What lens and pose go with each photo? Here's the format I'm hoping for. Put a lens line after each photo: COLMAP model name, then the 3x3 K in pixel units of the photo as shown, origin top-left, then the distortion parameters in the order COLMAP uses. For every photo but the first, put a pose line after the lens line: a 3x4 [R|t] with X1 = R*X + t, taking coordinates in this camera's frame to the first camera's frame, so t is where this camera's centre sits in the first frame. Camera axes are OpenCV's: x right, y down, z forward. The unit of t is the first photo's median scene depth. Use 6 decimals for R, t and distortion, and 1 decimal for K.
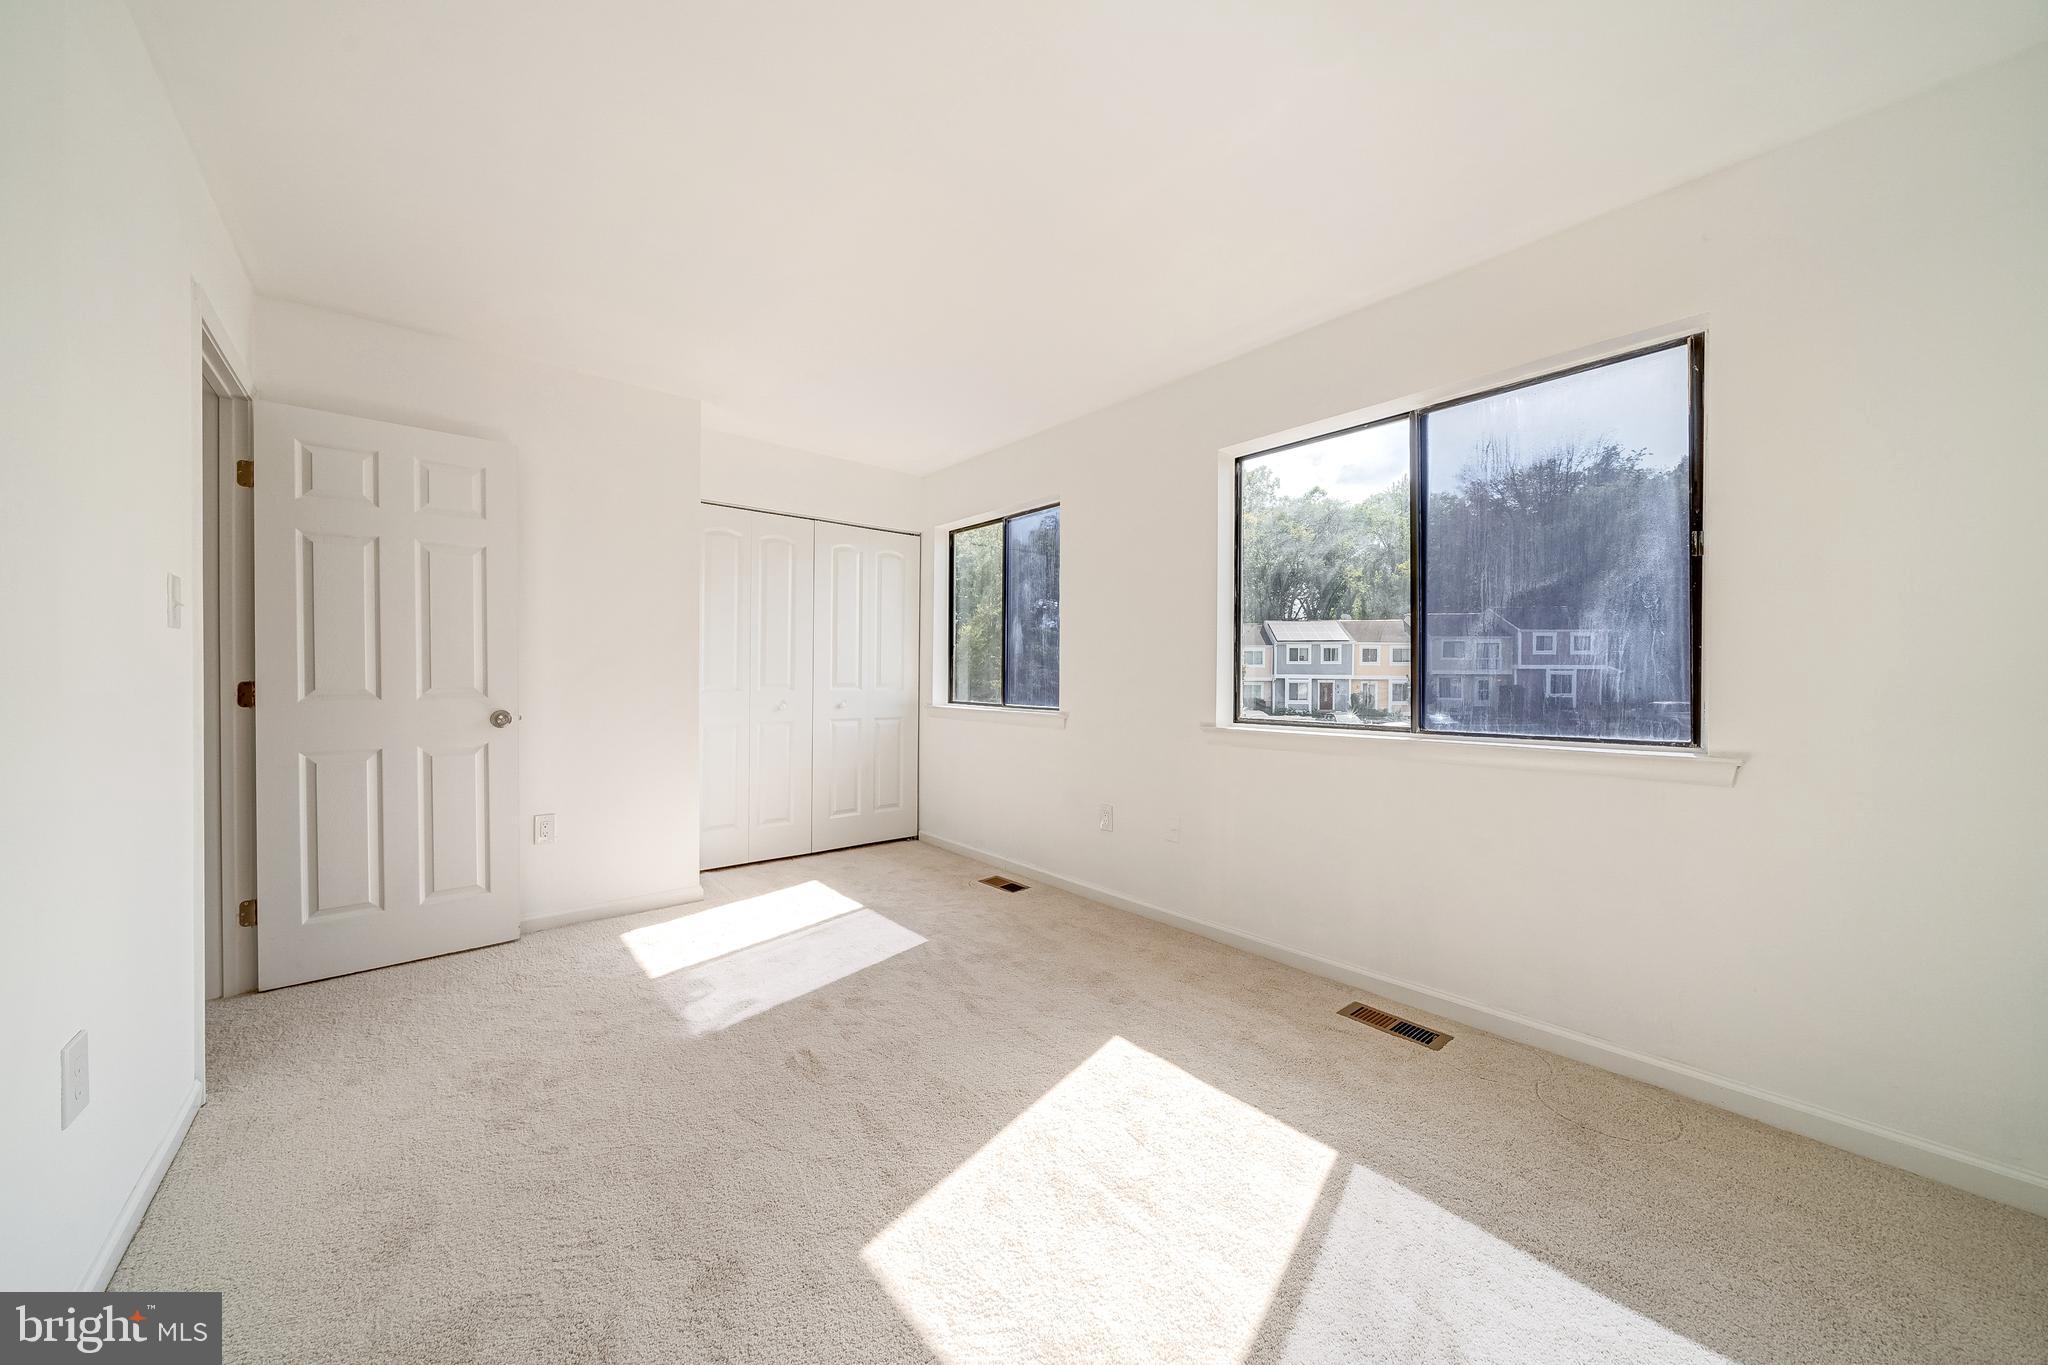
lens RADIAL K [[716.4, 0, 998.1], [0, 716.4, 676.6], [0, 0, 1]] dist [-0.013548, 0.000264]
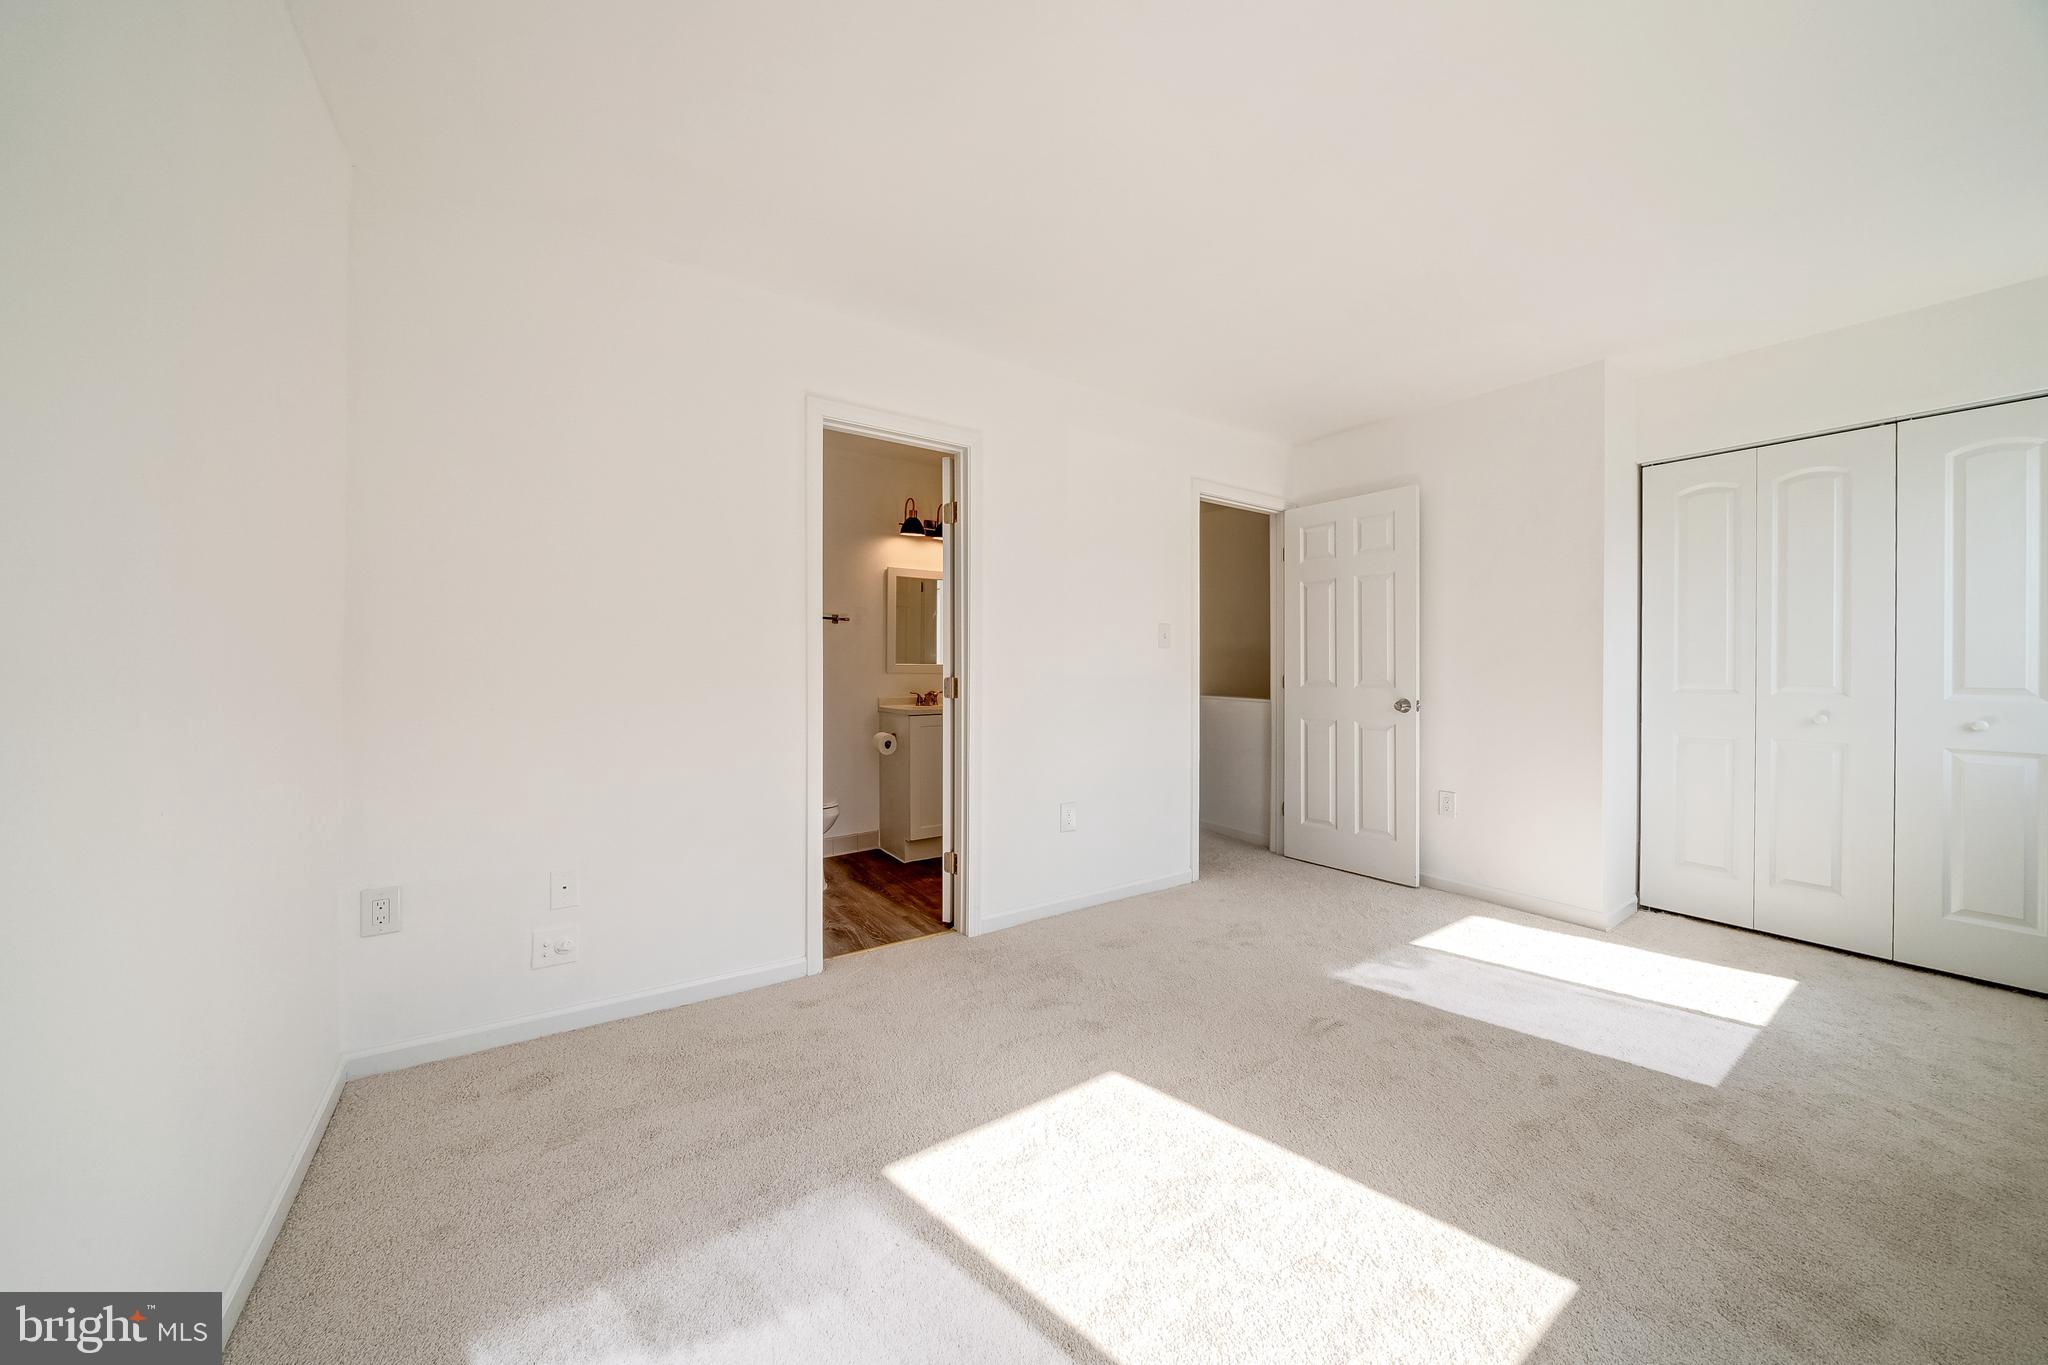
lens RADIAL K [[716.4, 0, 1042.8], [0, 716.4, 667.0], [0, 0, 1]] dist [-0.013548, 0.000264]
pose [[-0.086856, -0.001912, -0.996219, 0.623894], [-0.006005, 0.999981, -0.001395, -0.003666], [0.996203, 0.005861, -0.086866, 0.482636]]
